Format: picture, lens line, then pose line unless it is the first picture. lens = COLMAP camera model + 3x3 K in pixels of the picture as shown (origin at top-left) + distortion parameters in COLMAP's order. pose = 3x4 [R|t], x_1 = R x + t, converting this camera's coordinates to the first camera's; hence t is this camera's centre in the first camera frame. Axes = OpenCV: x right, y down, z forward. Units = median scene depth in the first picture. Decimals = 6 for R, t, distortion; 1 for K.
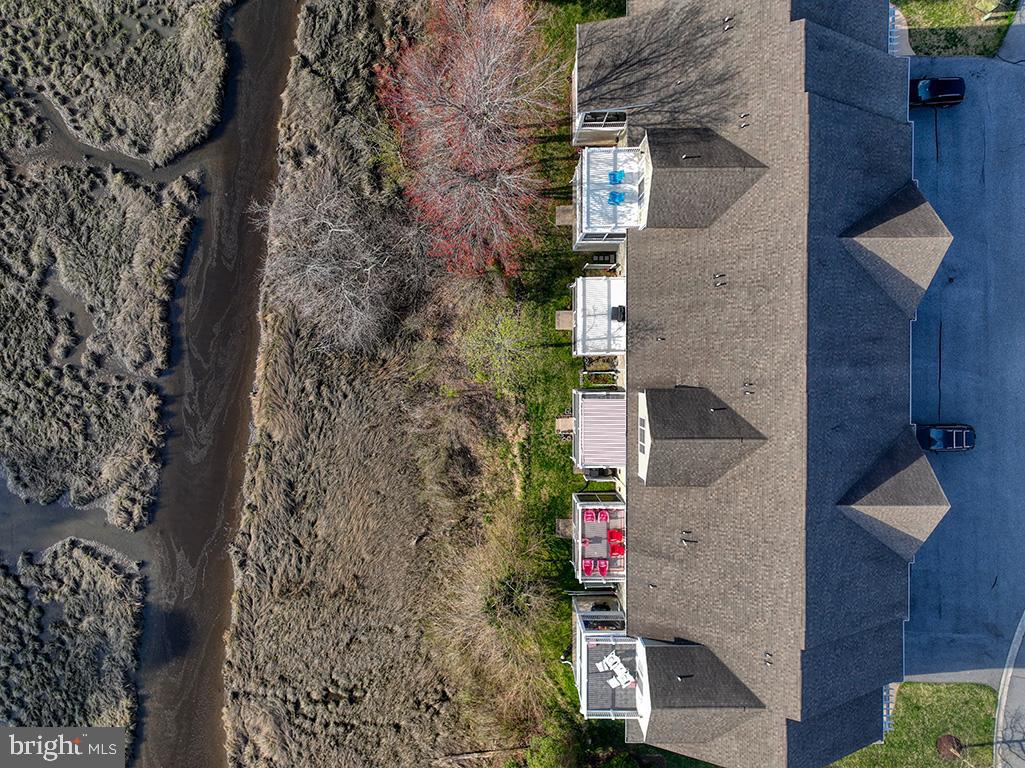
lens RADIAL K [[721.7, 0, 514.5], [0, 721.7, 382.6], [0, 0, 1]] dist [0.004847, 0.010652]
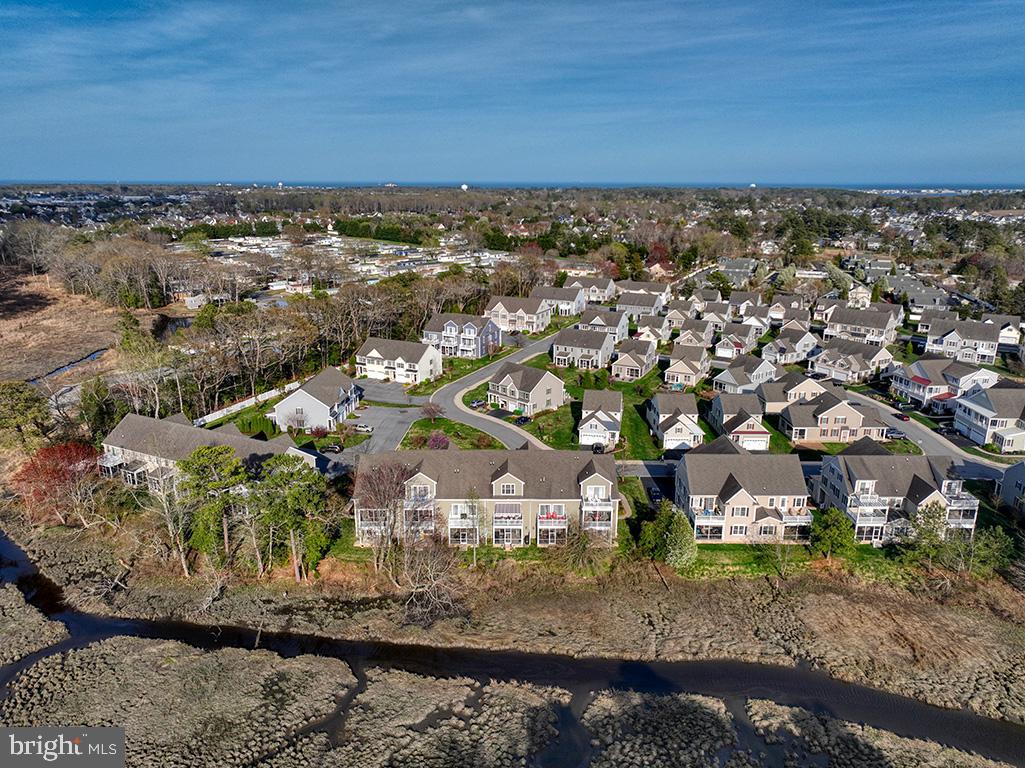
lens RADIAL K [[720.4, 0, 513.9], [0, 720.4, 380.6], [0, 0, 1]] dist [0.003087, 0.000501]
pose [[-0.002296, -0.272482, 0.962158, -1.956398], [0.999798, -0.019844, -0.003234, 0.093537], [0.019974, 0.961956, 0.272473, -0.152598]]
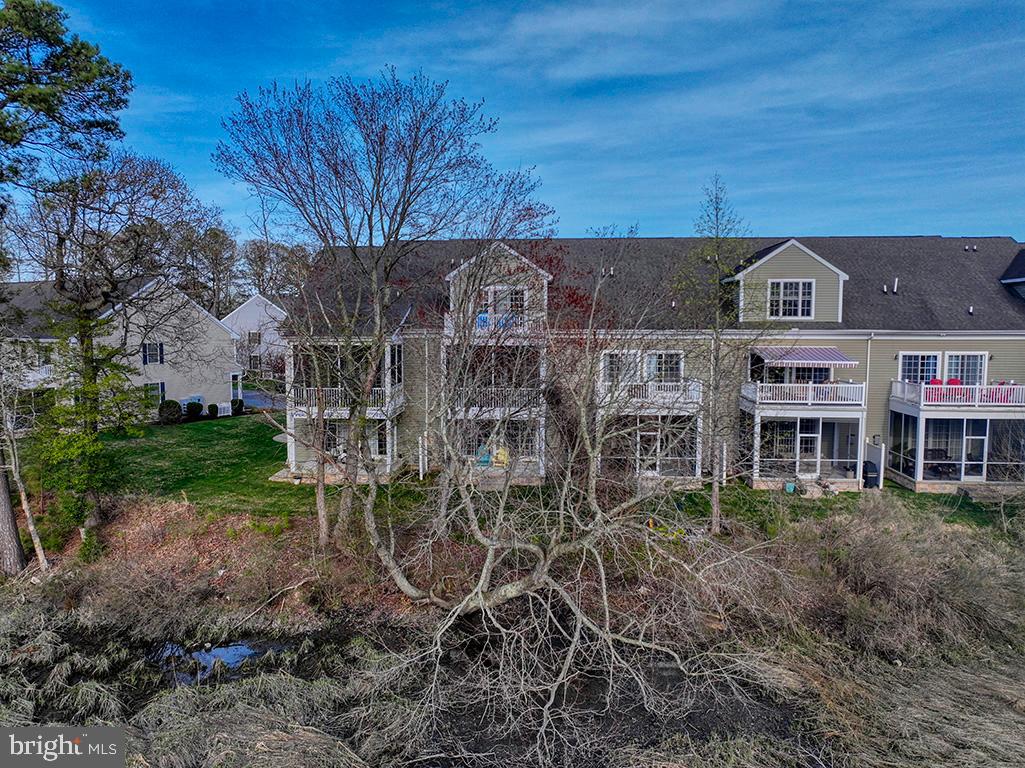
lens RADIAL K [[721.7, 0, 514.5], [0, 721.7, 382.6], [0, 0, 1]] dist [0.004847, 0.010652]
pose [[0.066508, -0.083402, 0.994294, -0.562177], [0.997449, -0.020318, -0.068424, -0.154544], [0.025909, 0.996309, 0.081838, 0.813381]]
